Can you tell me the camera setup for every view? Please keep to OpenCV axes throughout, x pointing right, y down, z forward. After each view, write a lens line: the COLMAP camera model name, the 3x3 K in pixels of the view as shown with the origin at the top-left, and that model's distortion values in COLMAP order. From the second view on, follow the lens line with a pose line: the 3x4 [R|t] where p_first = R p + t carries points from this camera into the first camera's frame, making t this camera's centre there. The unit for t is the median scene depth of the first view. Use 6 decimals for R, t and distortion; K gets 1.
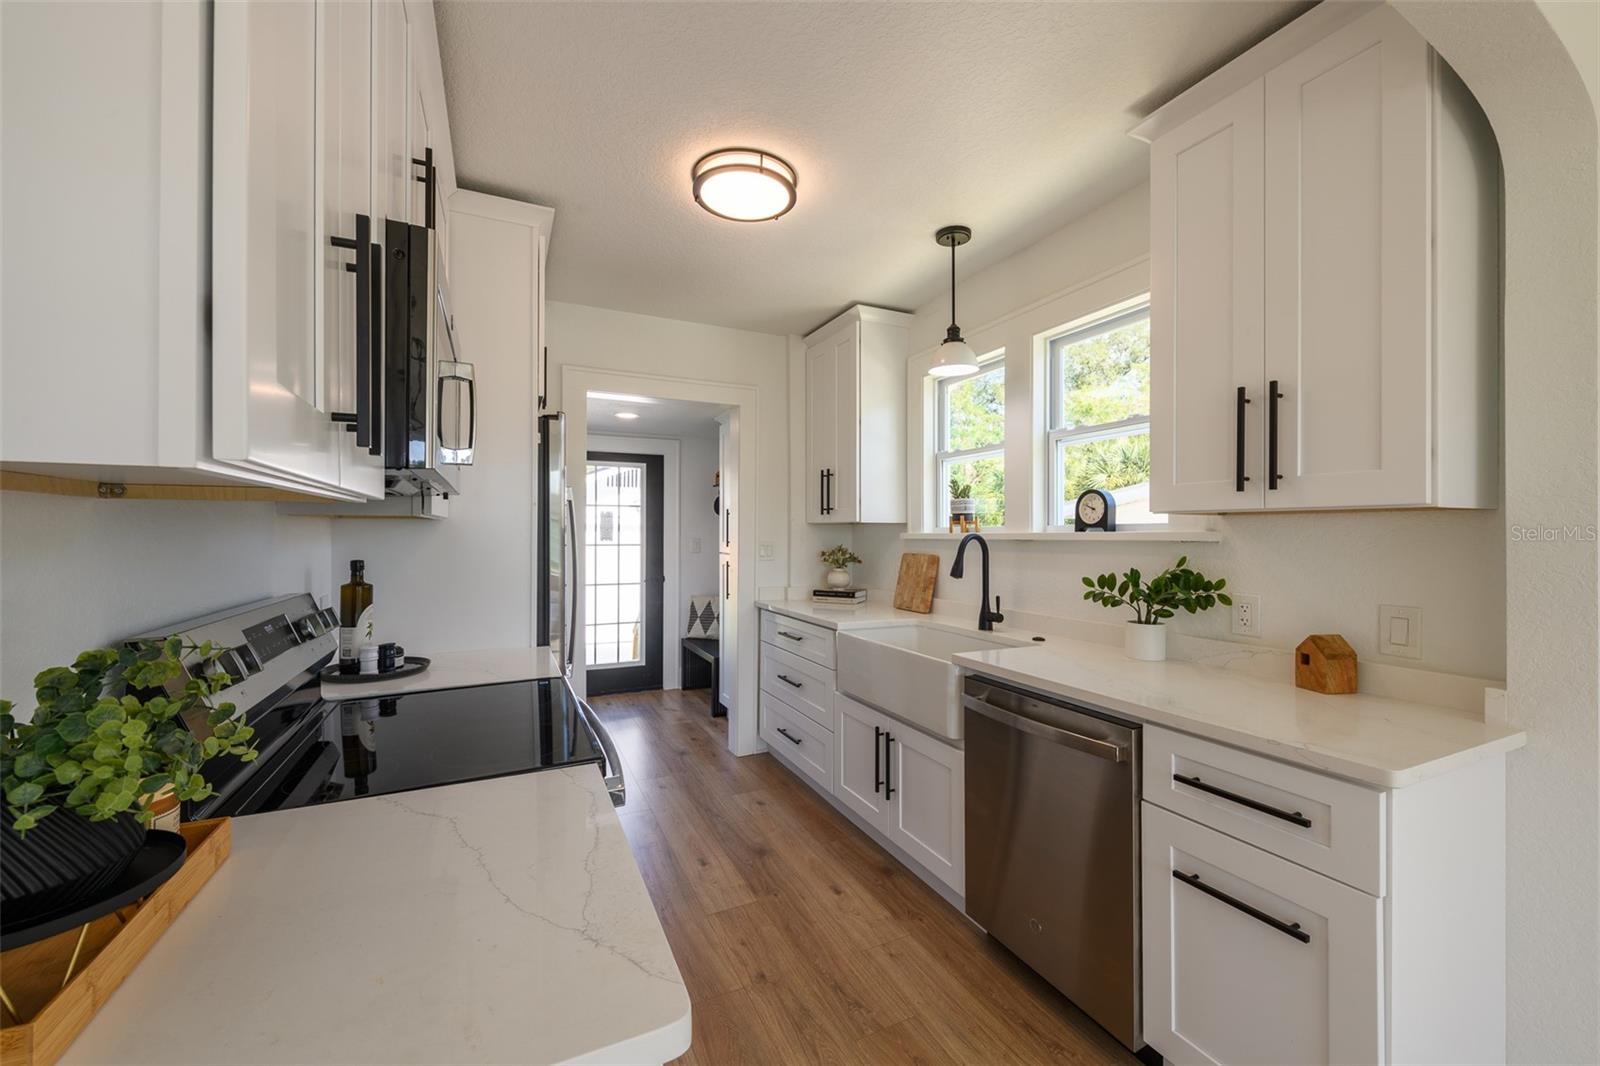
lens RADIAL K [[628.5, 0, 806.0], [0, 628.5, 530.1], [0, 0, 1]] dist [0.010107, -0.000356]
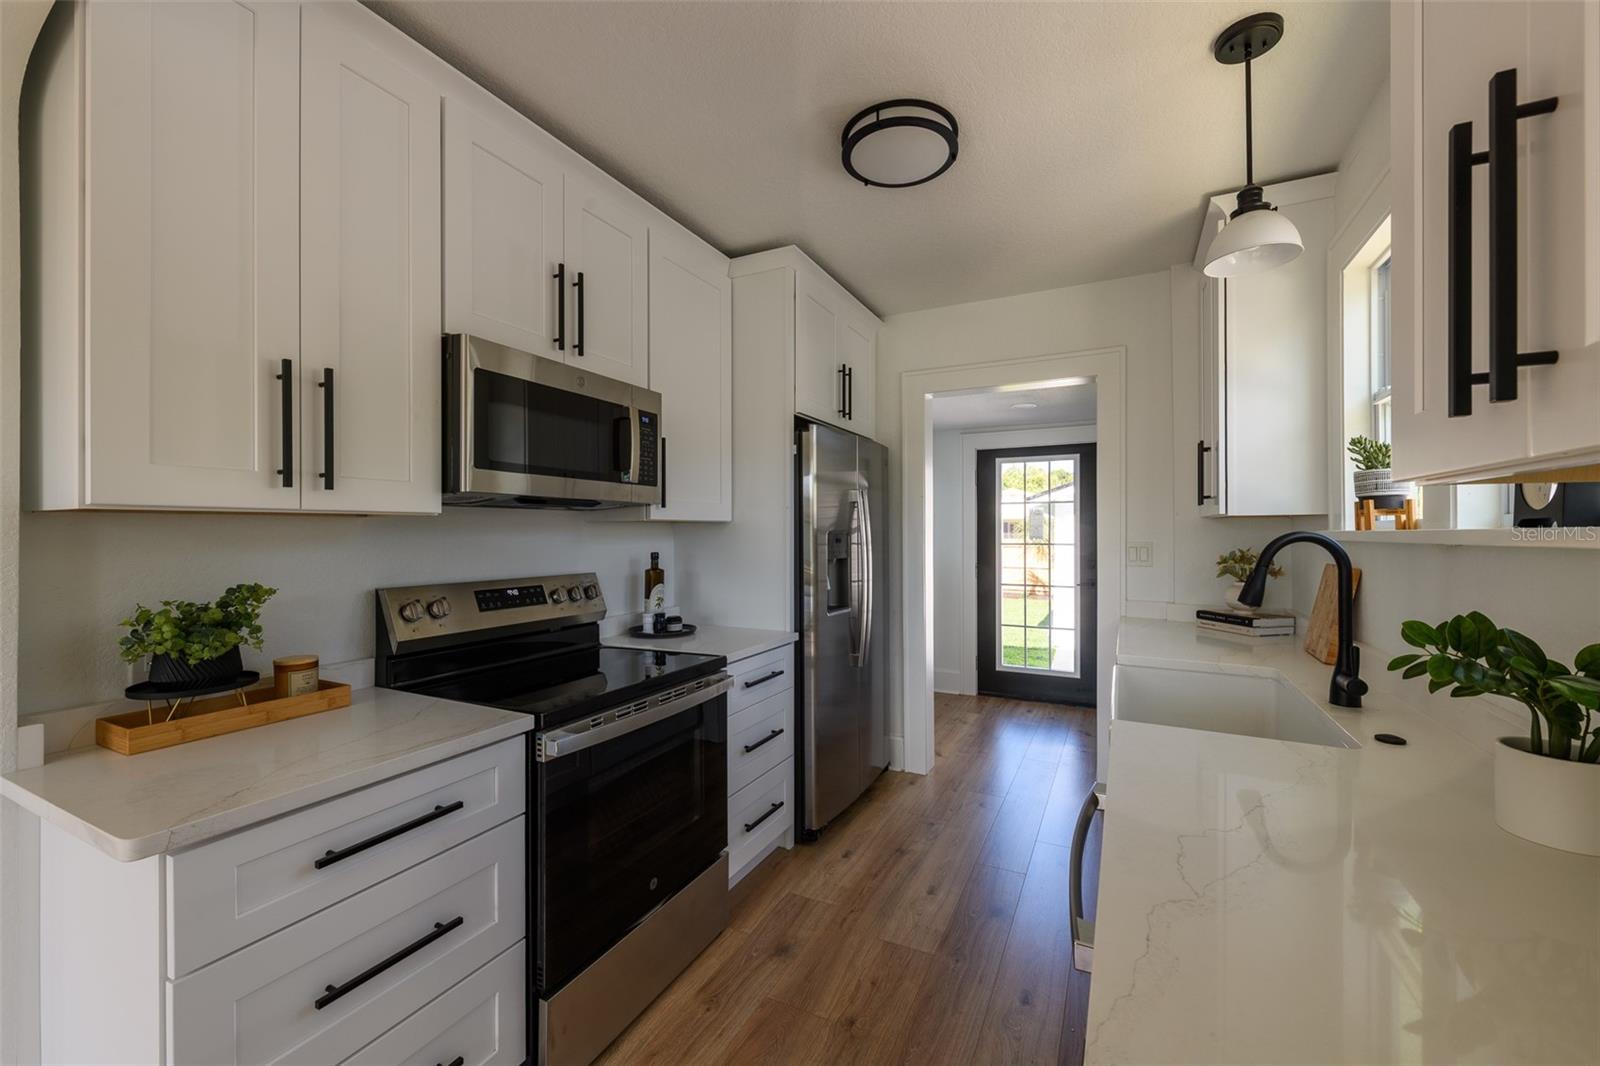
lens RADIAL K [[629.9, 0, 811.4], [0, 629.9, 528.9], [0, 0, 1]] dist [0.002329, -0.000209]
pose [[0.612472, -0.006011, -0.790469, 0.454006], [0.007286, 0.999972, -0.001958, 0.000583], [0.790459, -0.004560, 0.612498, 0.298762]]
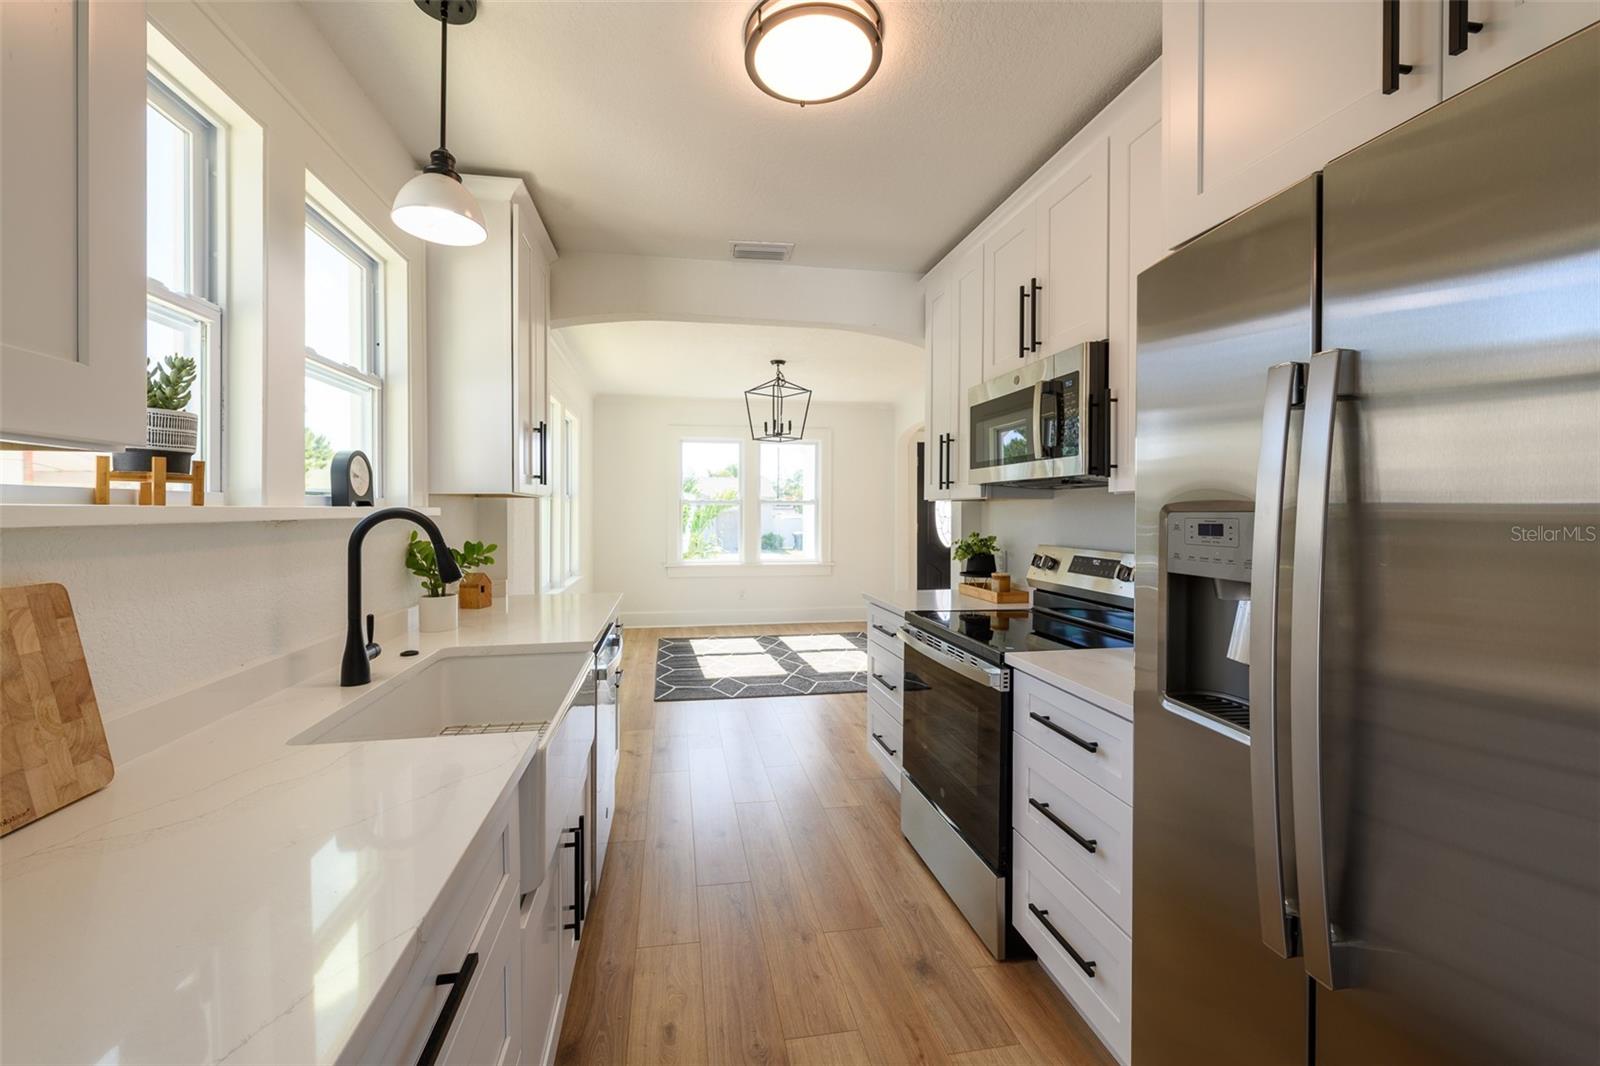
lens RADIAL K [[627.7, 0, 775.0], [0, 627.7, 513.7], [0, 0, 1]] dist [-0.001104, 0.000236]
pose [[-0.959630, -0.003375, 0.281246, -0.228731], [-0.003366, 0.999994, 0.000516, 0.008671], [-0.281246, -0.000452, -0.959636, 1.478020]]
